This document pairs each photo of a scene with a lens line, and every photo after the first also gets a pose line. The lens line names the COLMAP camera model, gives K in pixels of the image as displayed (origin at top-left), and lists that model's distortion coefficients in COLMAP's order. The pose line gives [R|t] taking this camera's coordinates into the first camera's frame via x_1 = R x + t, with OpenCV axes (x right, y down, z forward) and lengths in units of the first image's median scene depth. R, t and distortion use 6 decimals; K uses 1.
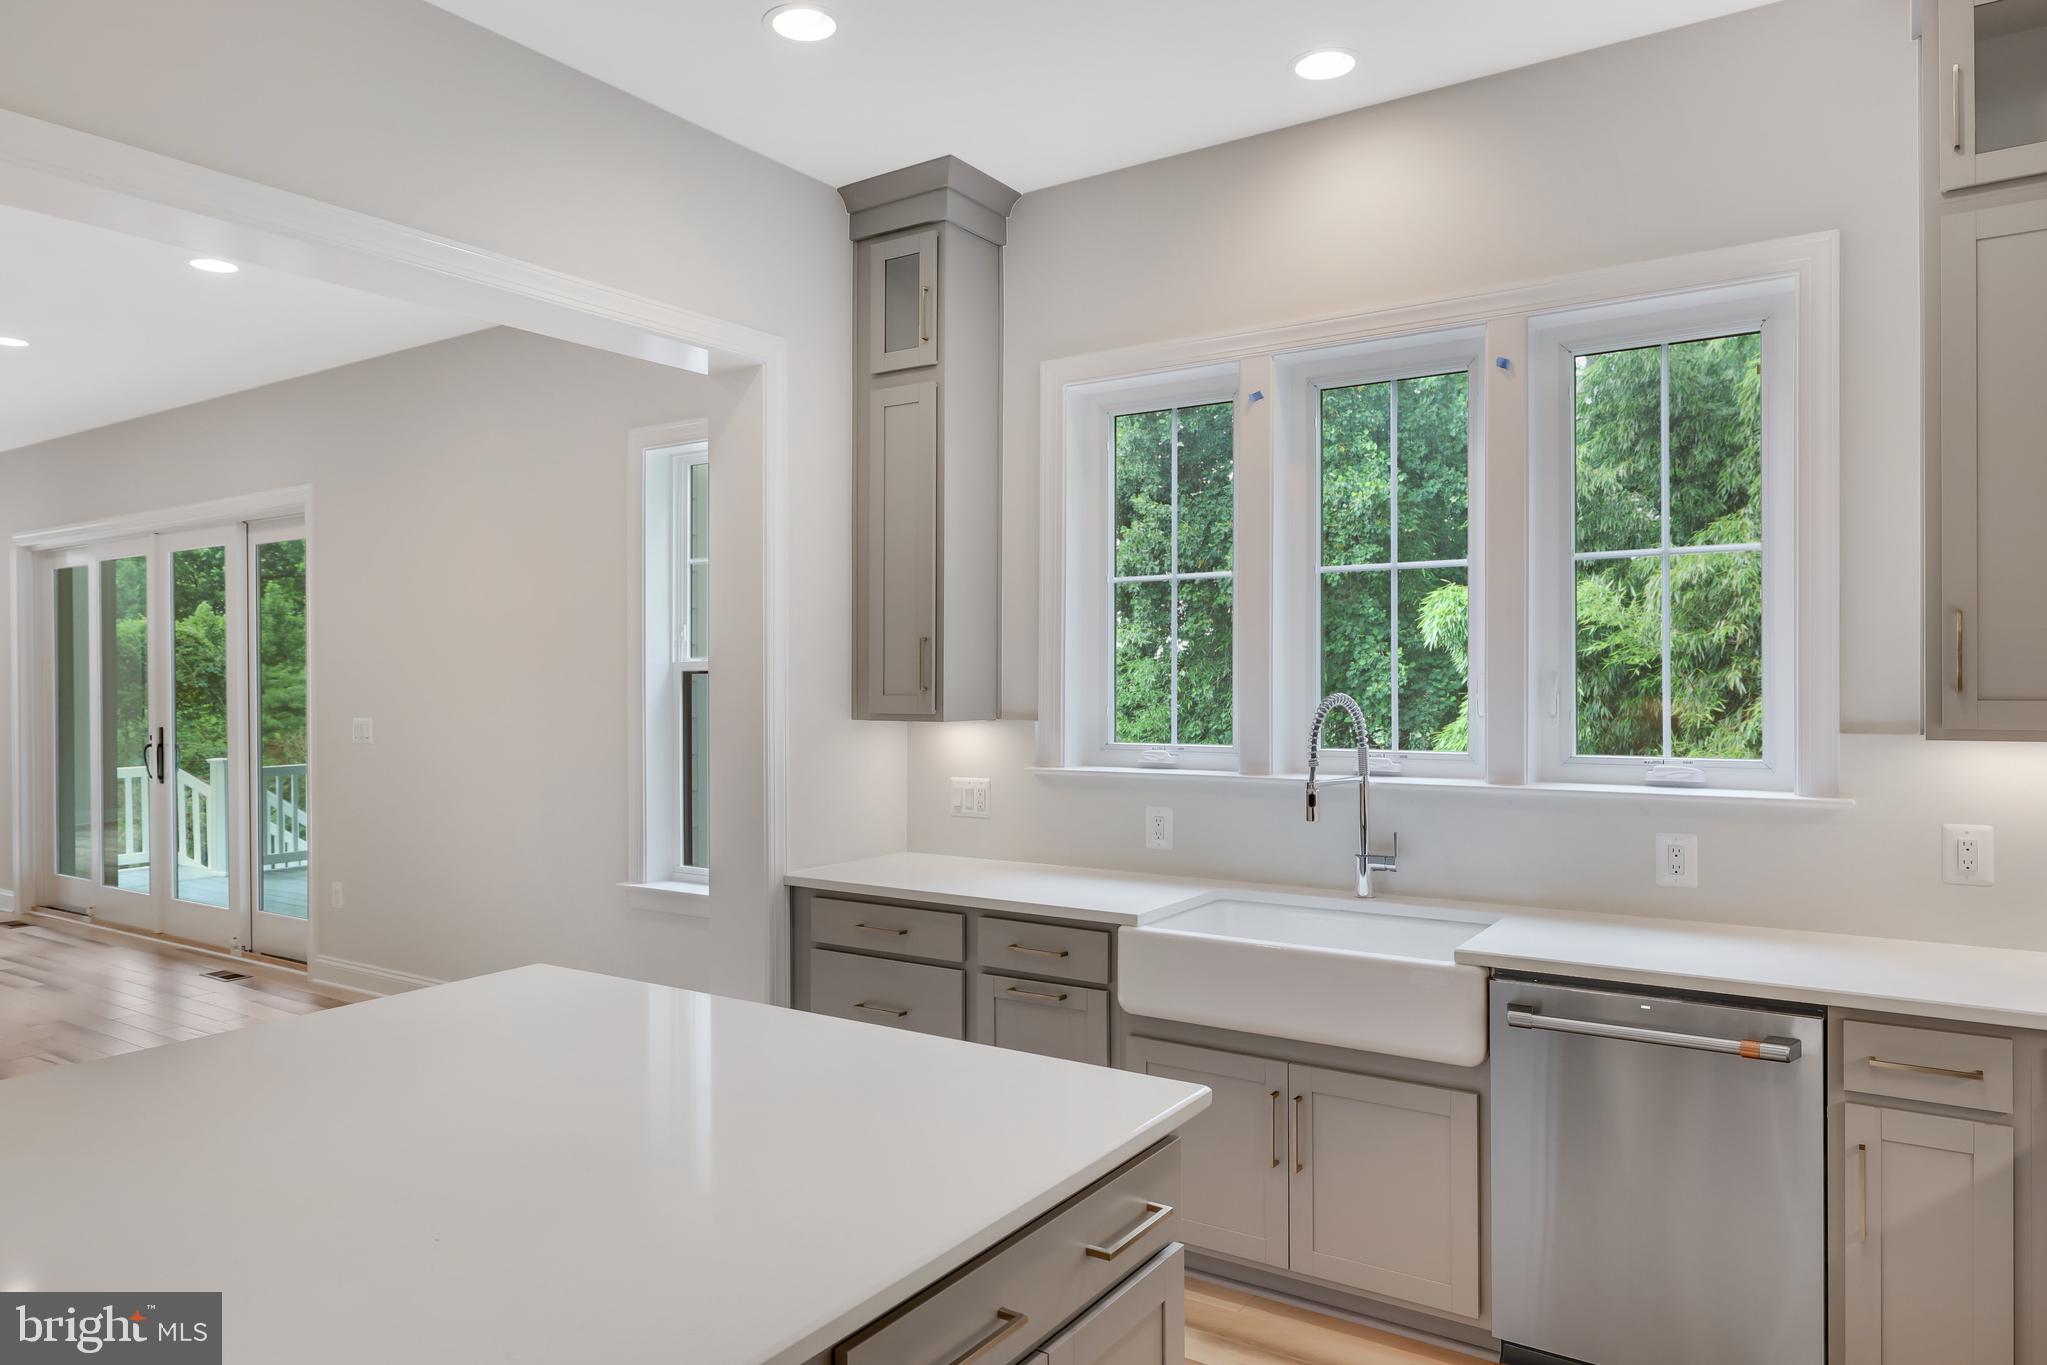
lens RADIAL K [[1311.8, 0, 1019.9], [0, 1311.8, 676.3], [0, 0, 1]] dist [0.001043, -0.000869]
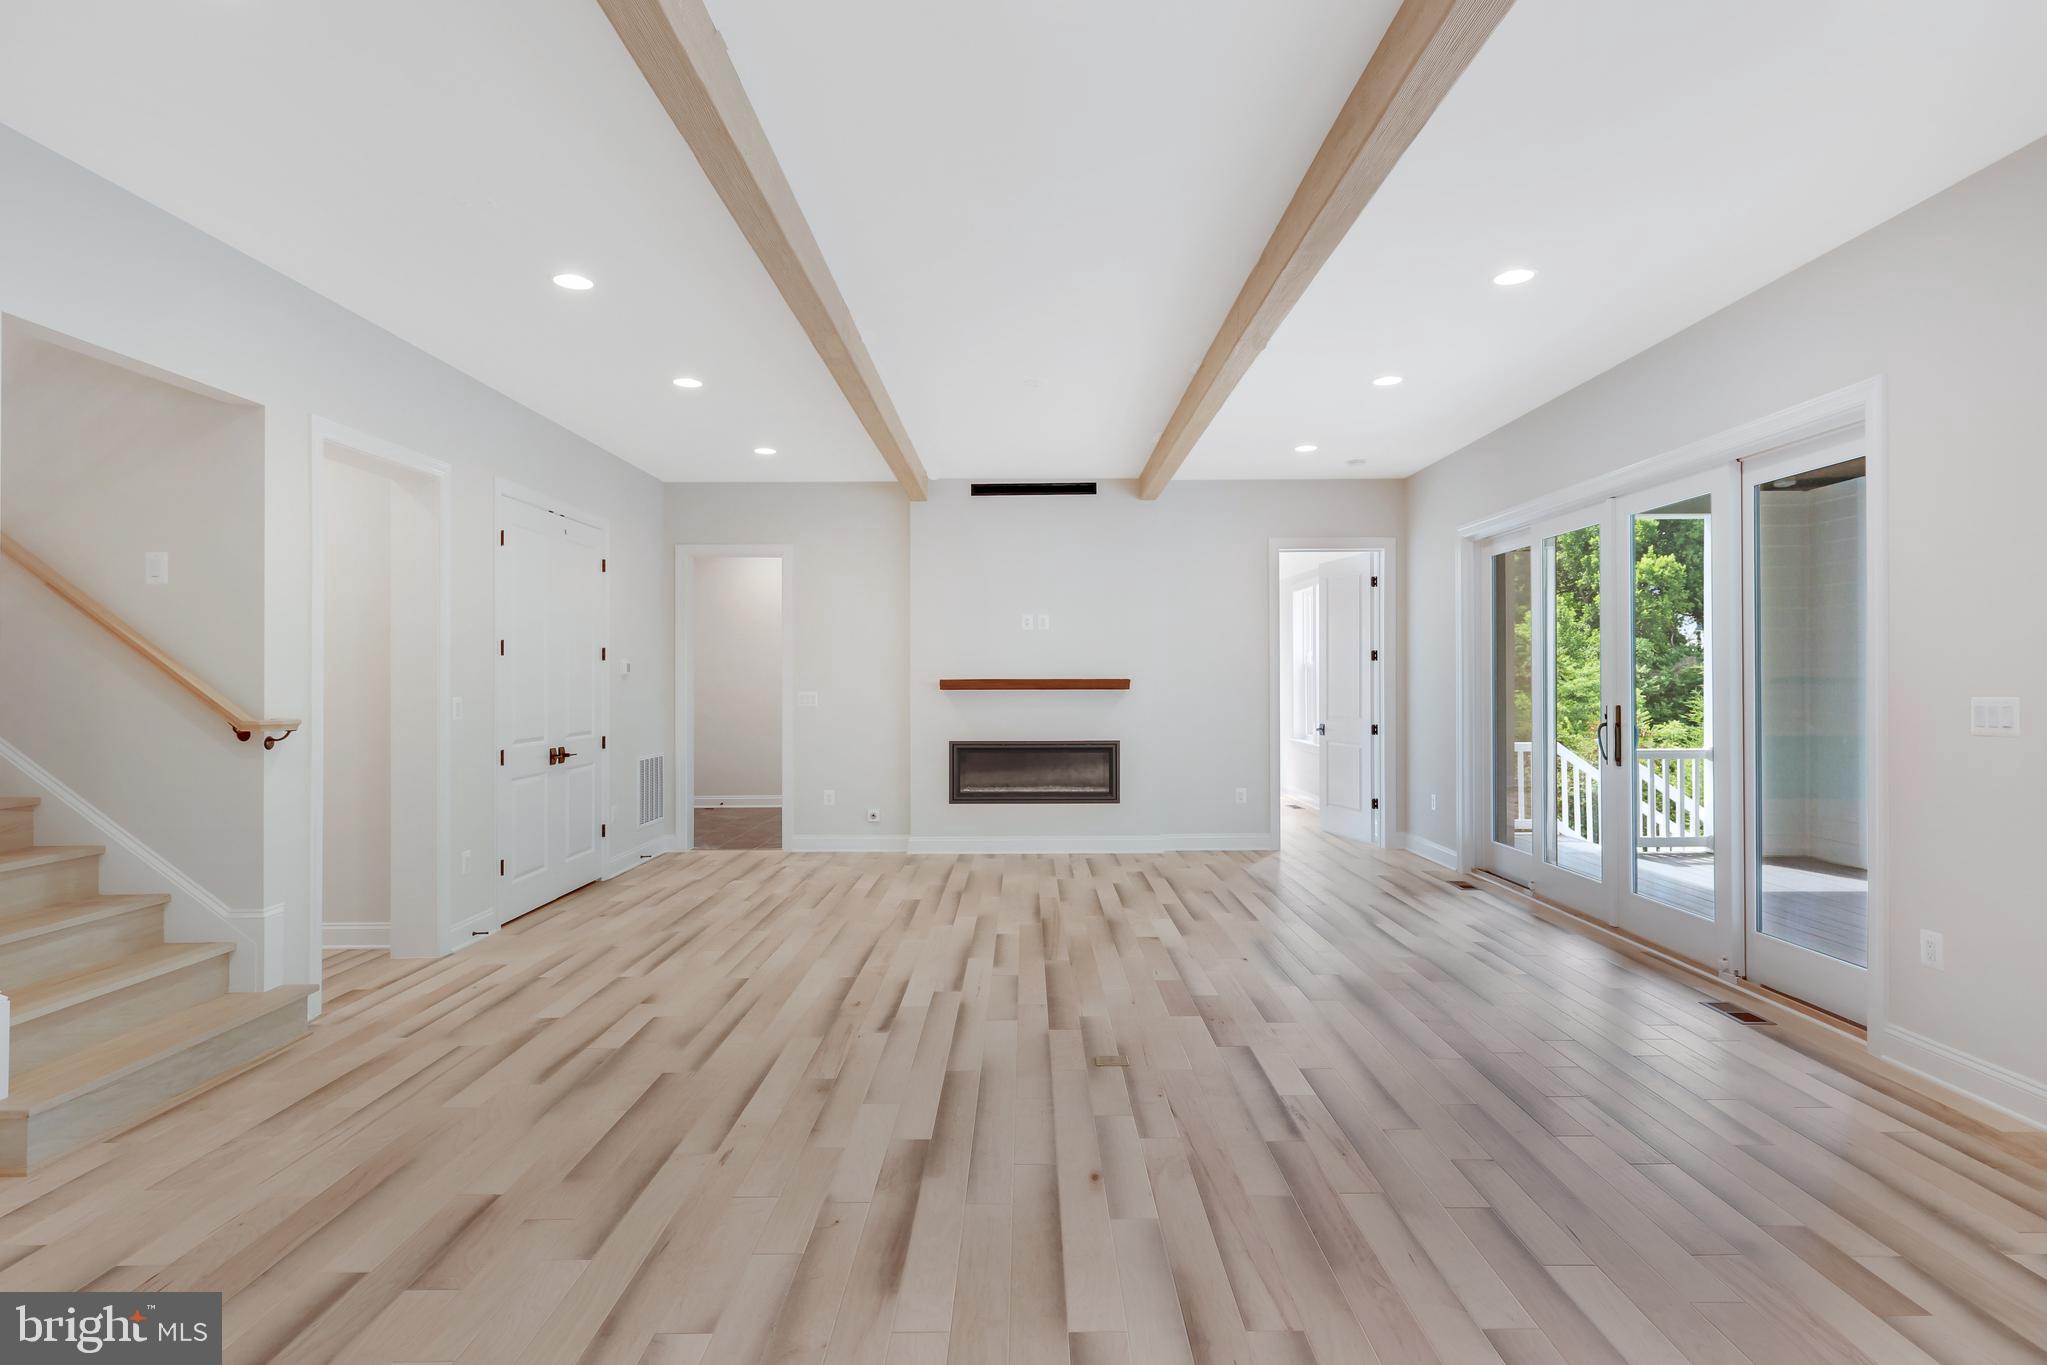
lens RADIAL K [[1035.2, 0, 1023.5], [0, 1035.2, 682.5], [0, 0, 1]] dist [-0.002361, -0.000269]
pose [[0.552642, 0.004559, -0.833407, -0.512780], [0.003474, 0.999964, 0.007774, 0.028428], [0.833412, -0.007192, 0.552606, 0.455325]]
